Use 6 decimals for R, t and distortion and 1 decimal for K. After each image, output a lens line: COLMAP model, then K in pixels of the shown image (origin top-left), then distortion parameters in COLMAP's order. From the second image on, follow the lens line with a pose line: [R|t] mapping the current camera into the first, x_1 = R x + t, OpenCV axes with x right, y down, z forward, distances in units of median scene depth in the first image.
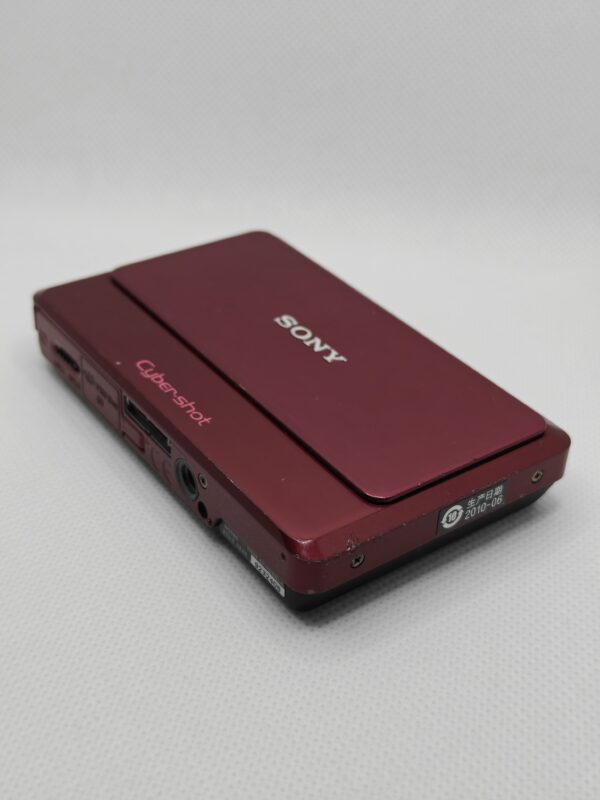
lens RADIAL K [[1127.2, 0, 300.0], [0, 1127.2, 400.0], [0, 0, 1]] dist [0.002855, 0.001509]
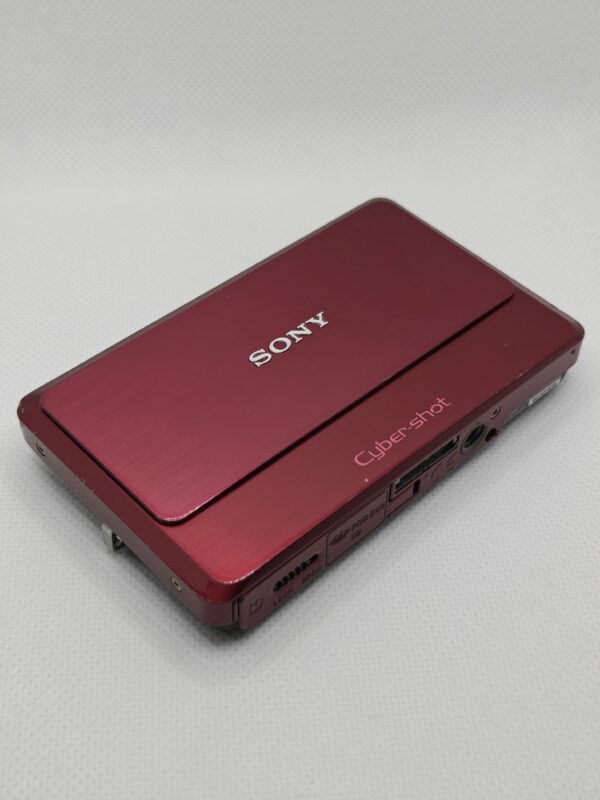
lens RADIAL K [[1127.2, 0, 300.0], [0, 1127.2, 400.0], [0, 0, 1]] dist [0.002855, 0.001509]
pose [[-0.082878, -0.782904, 0.616598, -0.676608], [0.574775, 0.467894, 0.671349, -0.720833], [-0.814104, 0.410045, 0.411215, 0.612353]]
